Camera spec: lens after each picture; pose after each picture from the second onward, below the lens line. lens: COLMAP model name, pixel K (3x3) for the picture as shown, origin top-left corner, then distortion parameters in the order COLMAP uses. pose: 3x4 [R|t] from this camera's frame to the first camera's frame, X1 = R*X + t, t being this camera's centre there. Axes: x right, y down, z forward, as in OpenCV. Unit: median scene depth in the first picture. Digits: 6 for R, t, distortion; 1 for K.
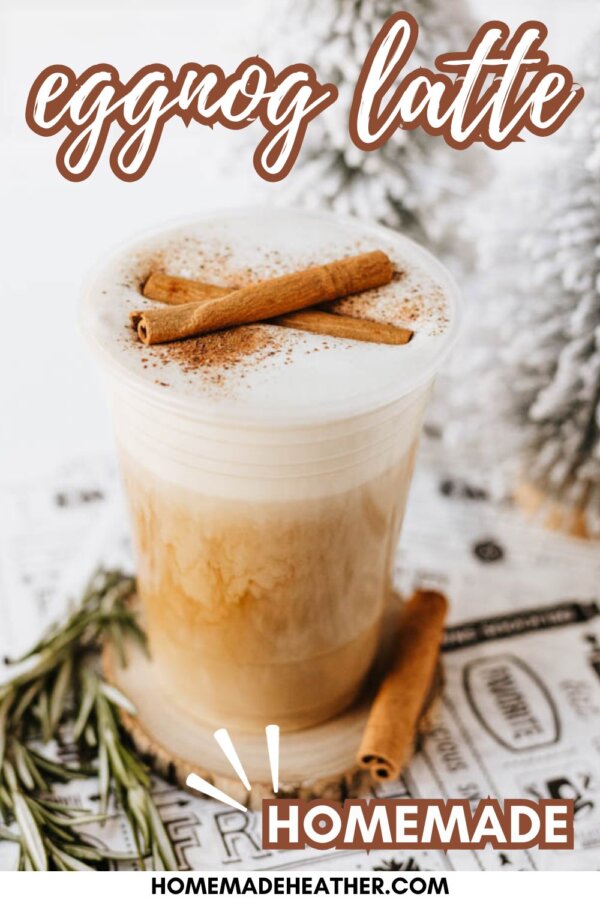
lens RADIAL K [[1835.0, 0, 265.3], [0, 1835.0, 422.2], [0, 0, 1]] dist [0.009005, 0.015661]
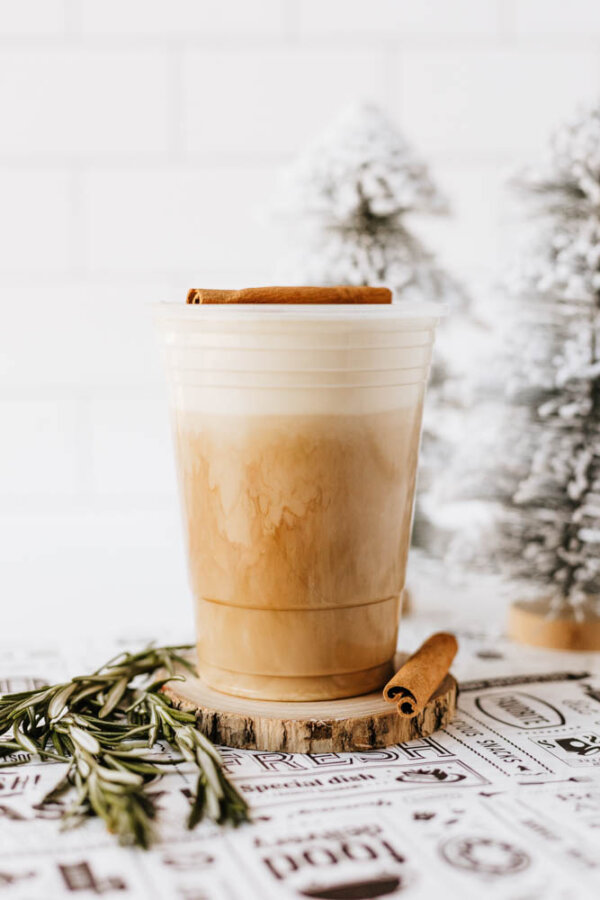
lens RADIAL K [[1463.9, 0, 302.5], [0, 1463.9, 434.5], [0, 0, 1]] dist [-0.022753, 0.016315]
pose [[0.999839, -0.013774, 0.011505, -0.006462], [0.017673, 0.867271, -0.497523, 0.485225], [-0.003125, 0.497646, 0.867374, 0.155560]]
